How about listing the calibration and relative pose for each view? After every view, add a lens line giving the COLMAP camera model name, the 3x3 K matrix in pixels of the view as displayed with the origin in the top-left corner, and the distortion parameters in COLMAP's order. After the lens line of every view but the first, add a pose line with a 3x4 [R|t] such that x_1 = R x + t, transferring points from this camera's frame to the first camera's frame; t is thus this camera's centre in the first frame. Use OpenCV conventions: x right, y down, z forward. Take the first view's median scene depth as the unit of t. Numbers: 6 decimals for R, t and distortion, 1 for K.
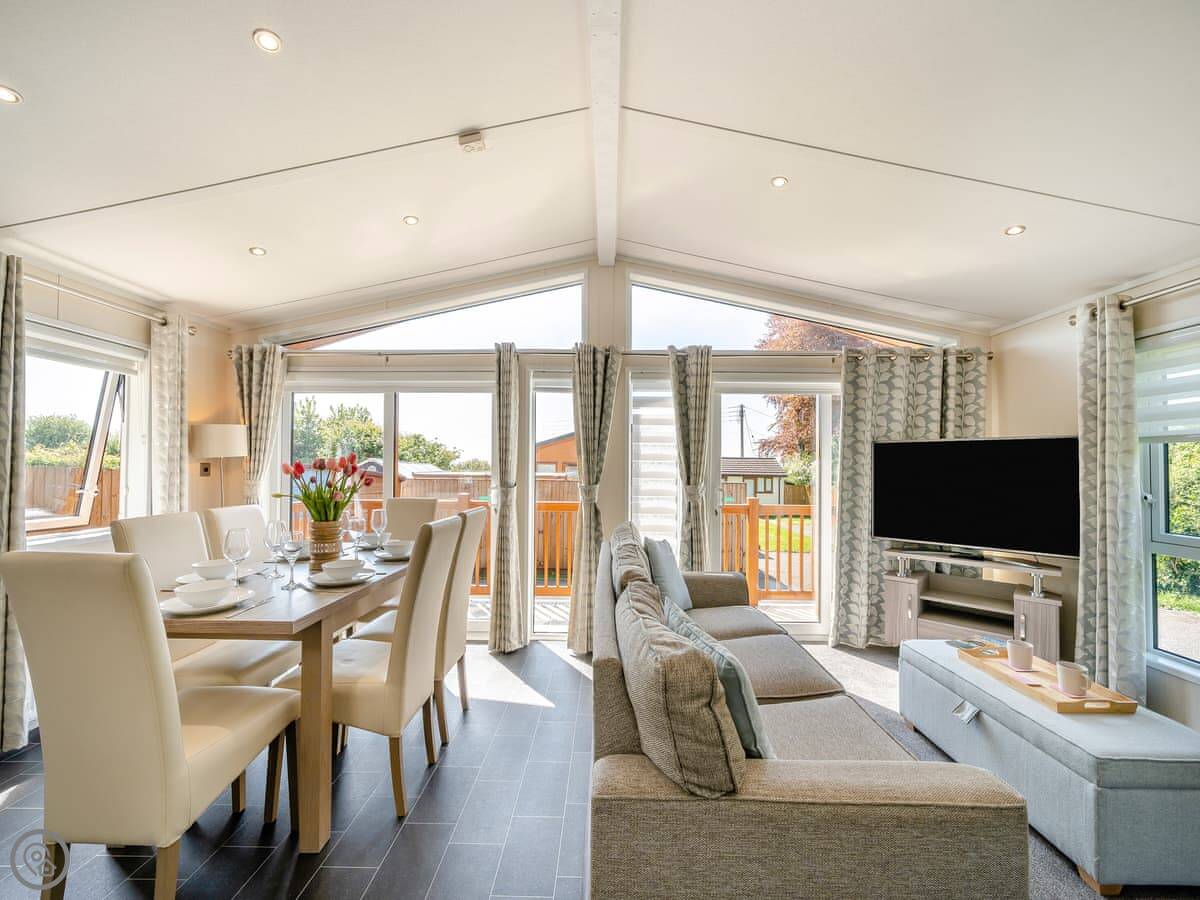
lens RADIAL K [[463.4, 0, 600.9], [0, 463.4, 458.5], [0, 0, 1]] dist [-0.000687, -0.000189]
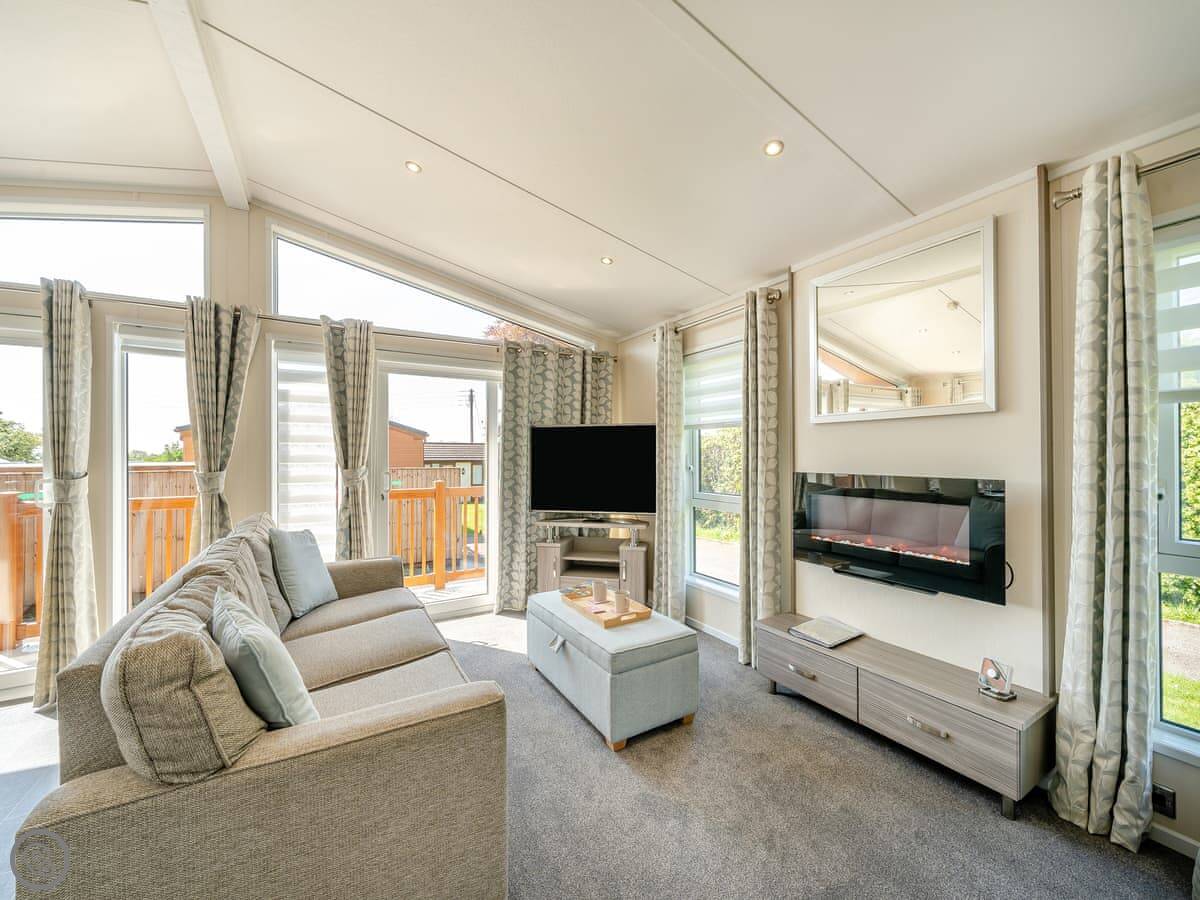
lens RADIAL K [[477.7, 0, 600.0], [0, 477.7, 450.0], [0, 0, 1]] dist [-0.000215, -0.000262]
pose [[0.853699, -0.006986, 0.520720, 0.126817], [0.000793, 0.999926, 0.012114, 0.008190], [-0.520767, -0.009929, 0.853641, -0.081074]]
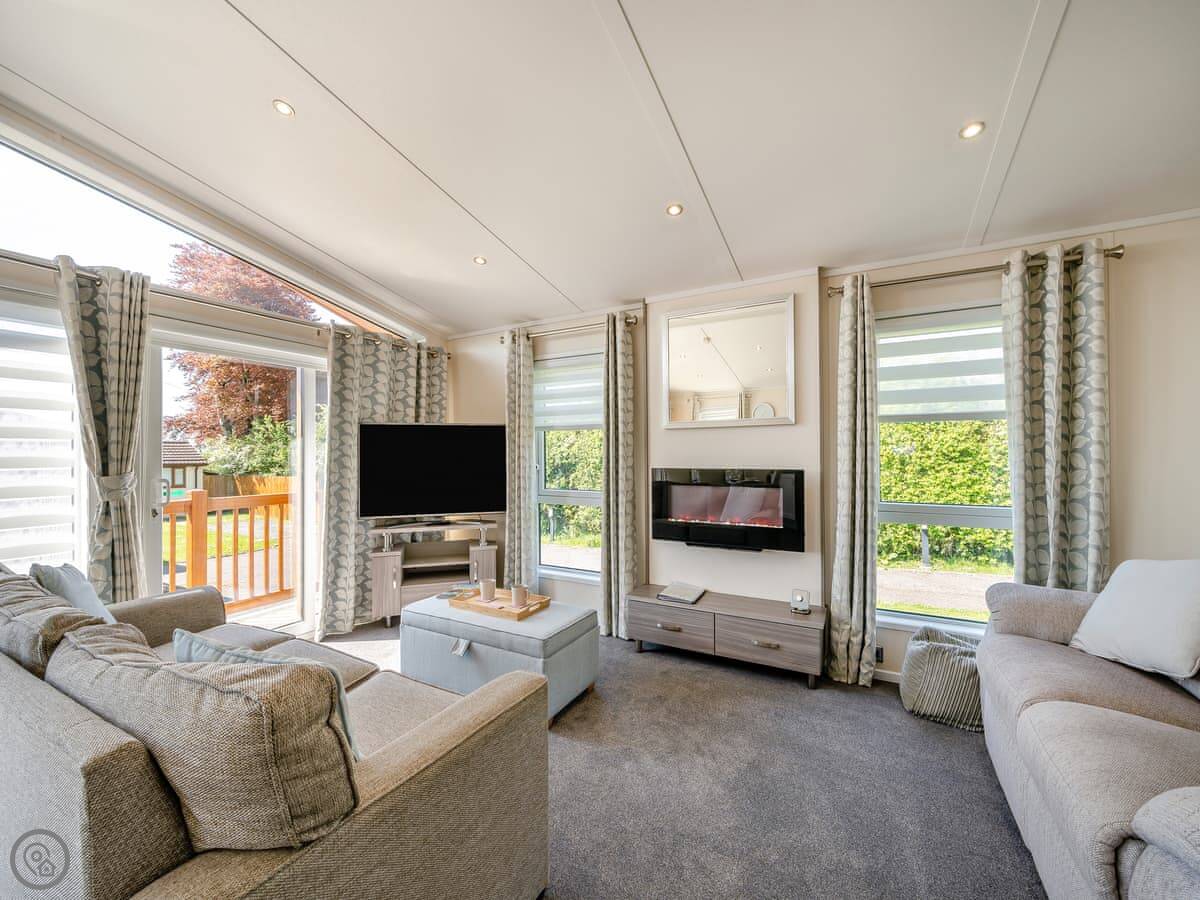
lens RADIAL K [[482.4, 0, 600.3], [0, 482.4, 451.1], [0, 0, 1]] dist [-0.001147, -0.000135]
pose [[0.475847, -0.007610, 0.879495, -0.081120], [-0.005878, 0.999913, 0.011833, 0.009427], [-0.879509, -0.010801, 0.475760, 0.046905]]
